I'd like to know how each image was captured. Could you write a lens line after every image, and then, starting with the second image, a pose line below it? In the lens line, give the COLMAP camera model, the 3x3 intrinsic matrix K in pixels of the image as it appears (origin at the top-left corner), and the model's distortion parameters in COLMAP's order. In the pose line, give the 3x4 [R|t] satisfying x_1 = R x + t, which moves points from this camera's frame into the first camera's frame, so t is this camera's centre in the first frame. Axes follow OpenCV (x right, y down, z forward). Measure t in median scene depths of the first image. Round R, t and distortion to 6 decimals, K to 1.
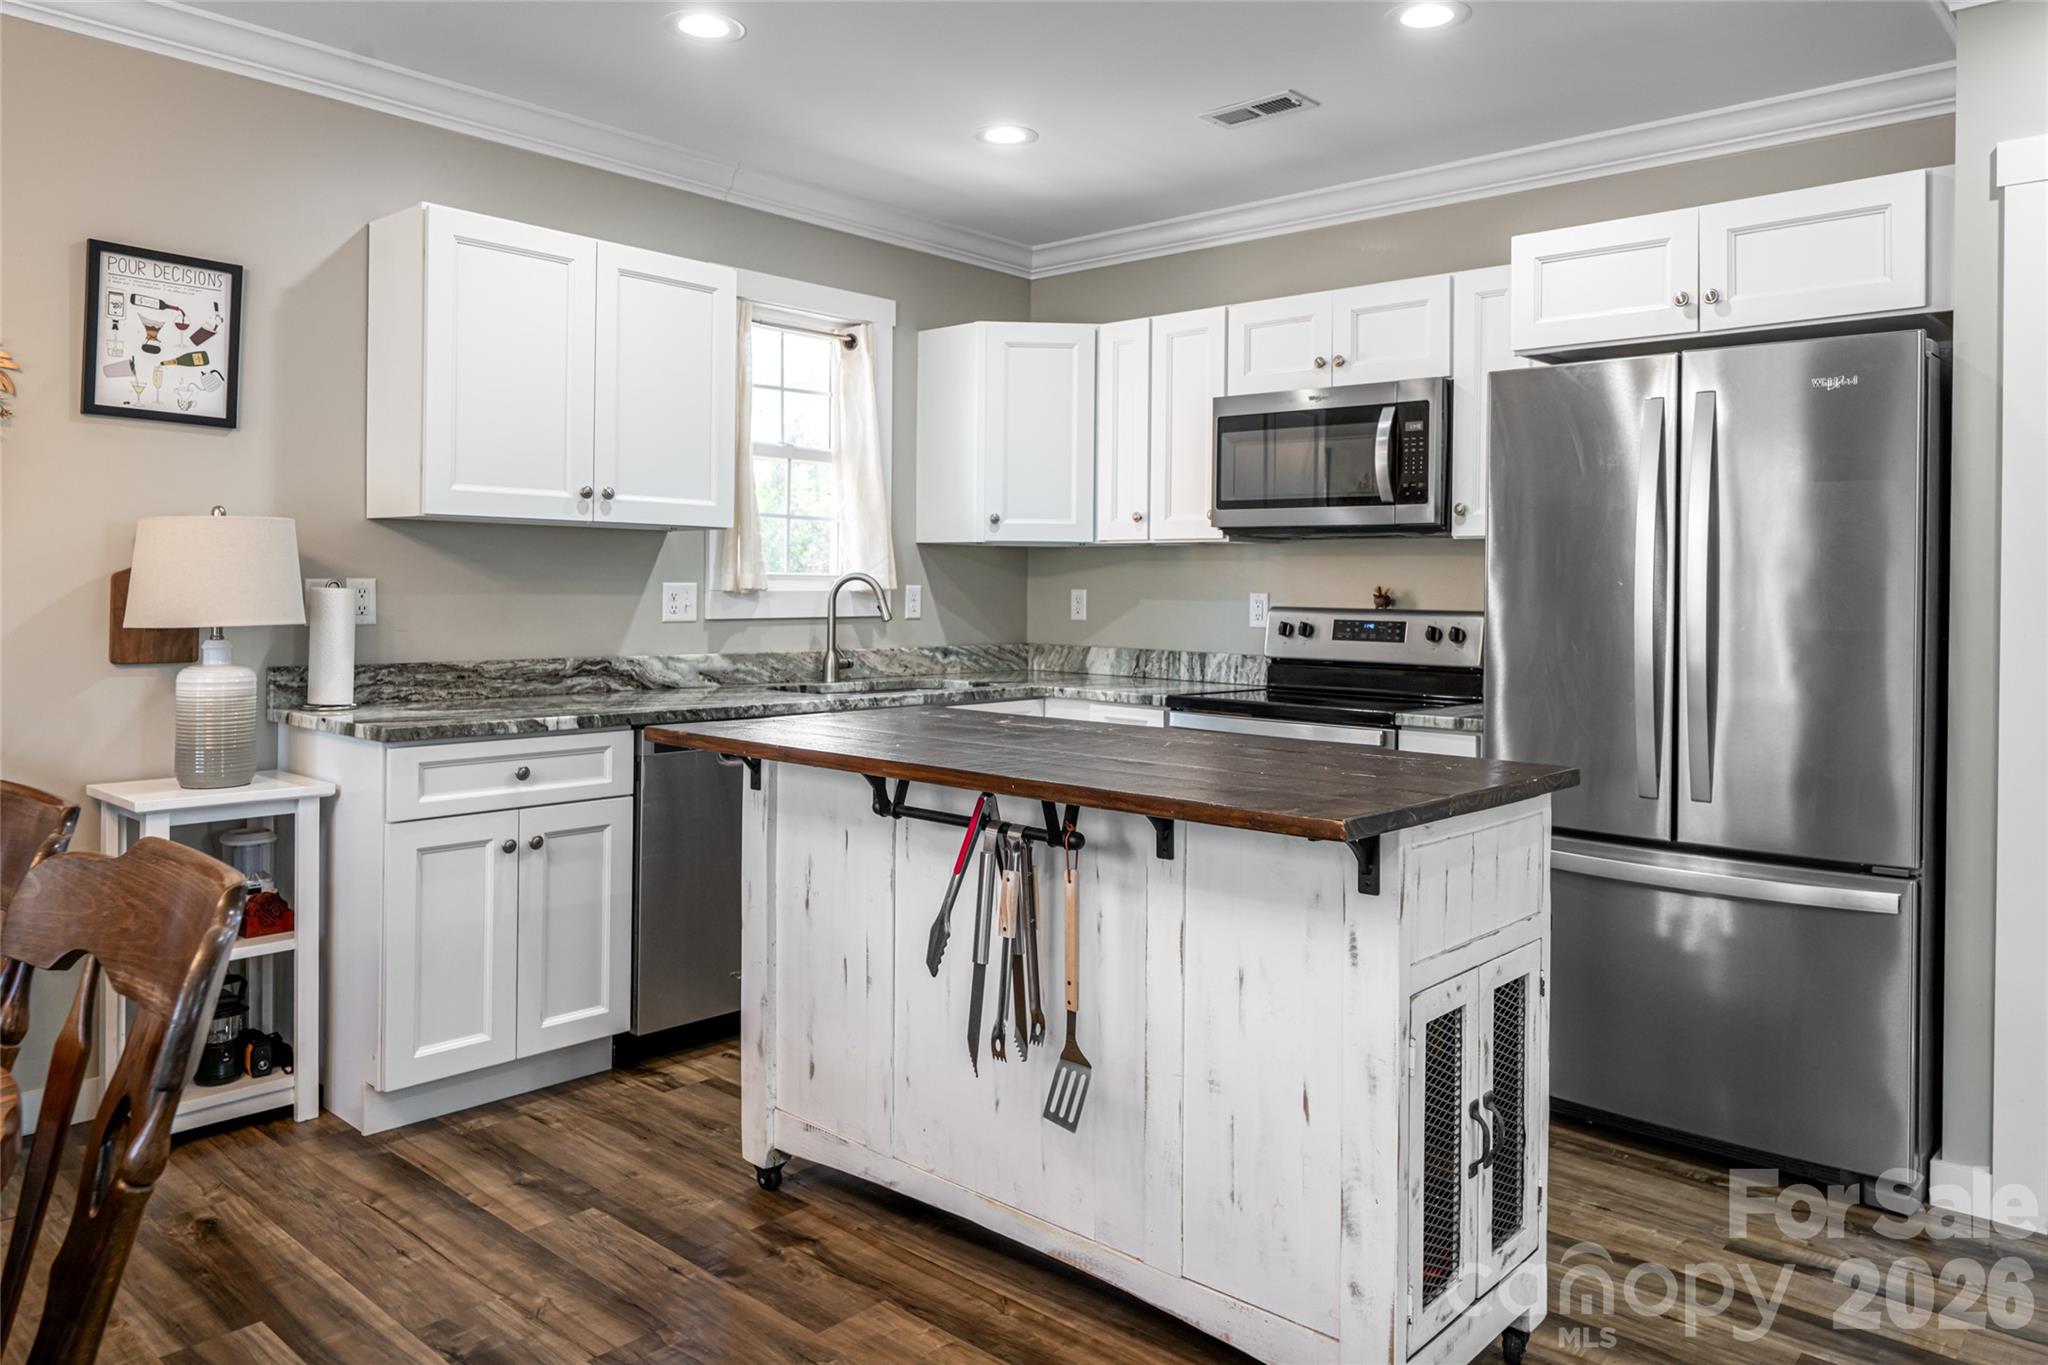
lens RADIAL K [[1418.0, 0, 998.2], [0, 1418.0, 587.3], [0, 0, 1]] dist [-0.005475, 0.001903]
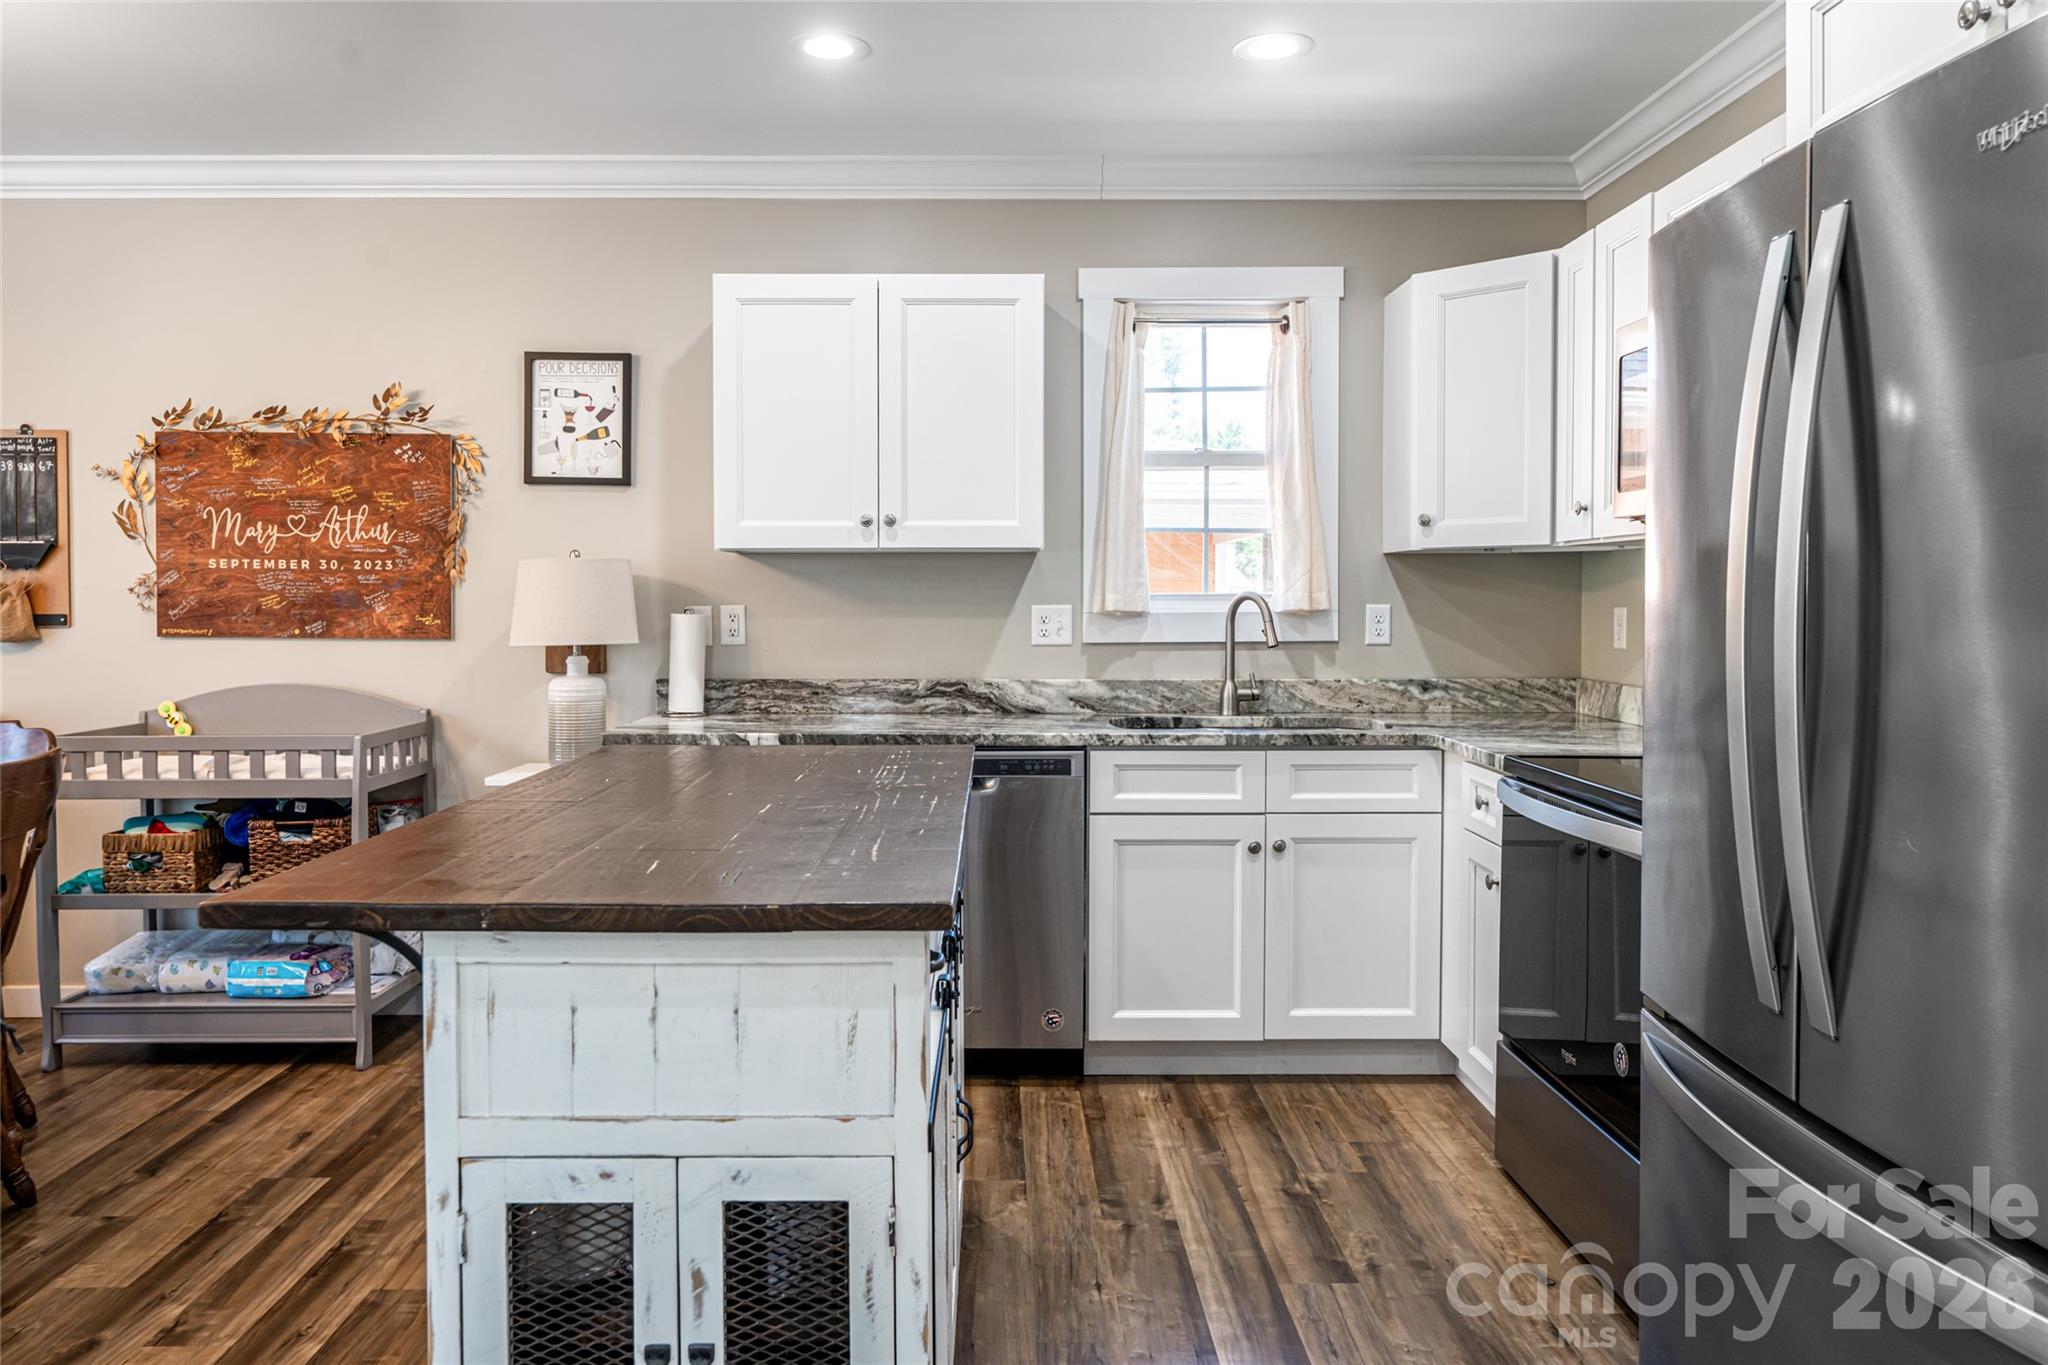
lens RADIAL K [[1418.0, 0, 987.2], [0, 1418.0, 623.4], [0, 0, 1]] dist [-0.005475, 0.001903]
pose [[0.670784, 0.001603, -0.741651, 0.471872], [0.009450, 0.999898, 0.010709, -0.001479], [0.741593, -0.014192, 0.670700, 0.318209]]
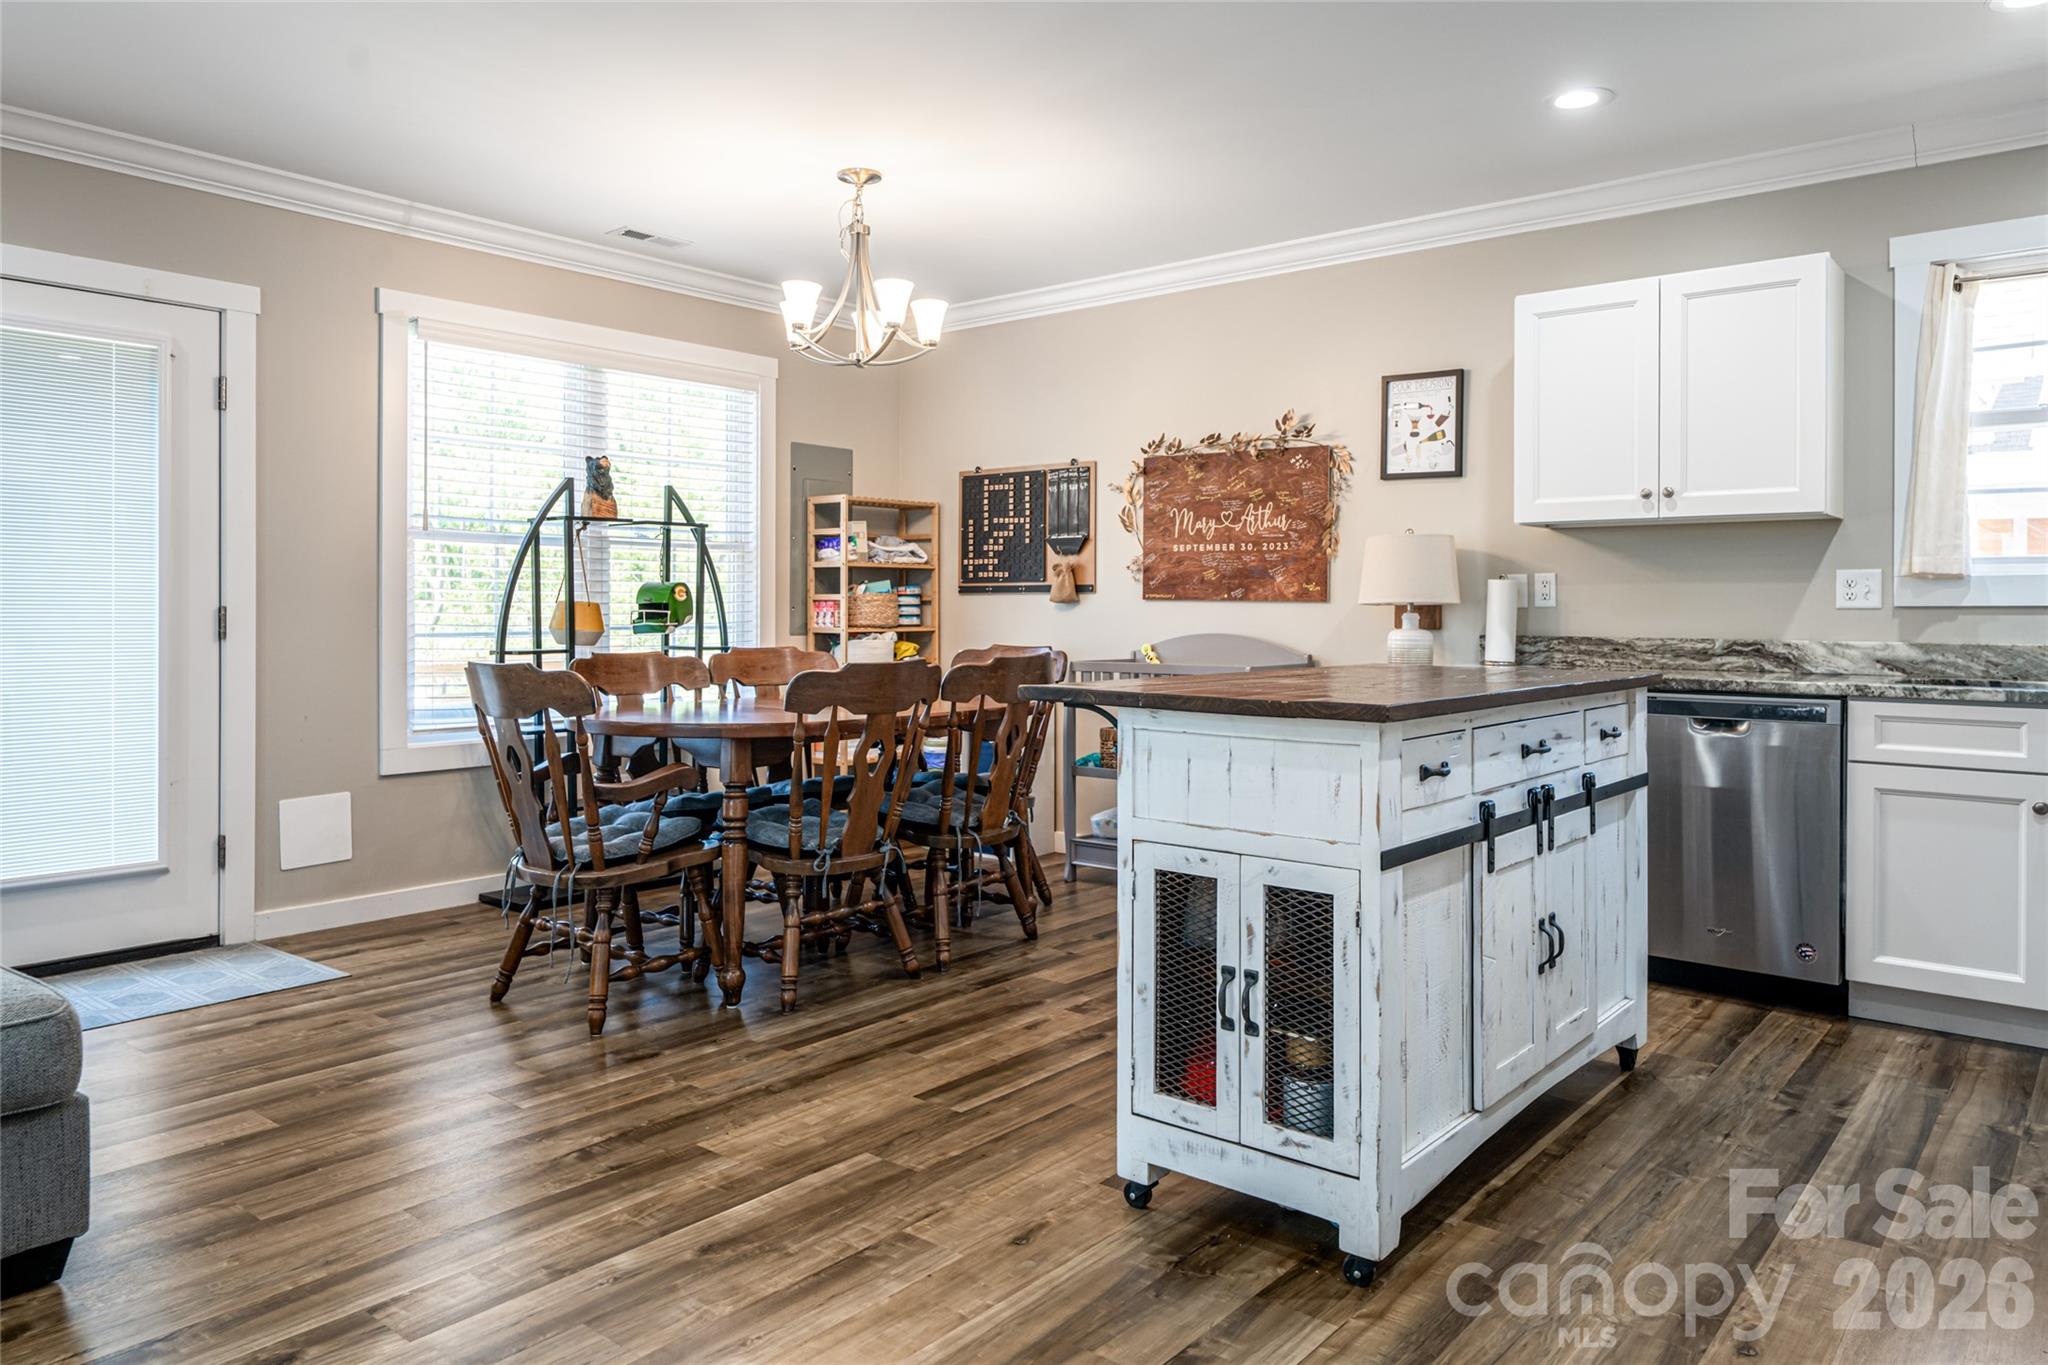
lens RADIAL K [[1348.7, 0, 1021.1], [0, 1348.7, 604.8], [0, 0, 1]] dist [-0.003098, 0.001026]
pose [[0.034124, -0.013811, -0.999322, 0.708427], [-0.005481, 0.999887, -0.014006, 0.038506], [0.999403, 0.005956, 0.034045, 0.383666]]
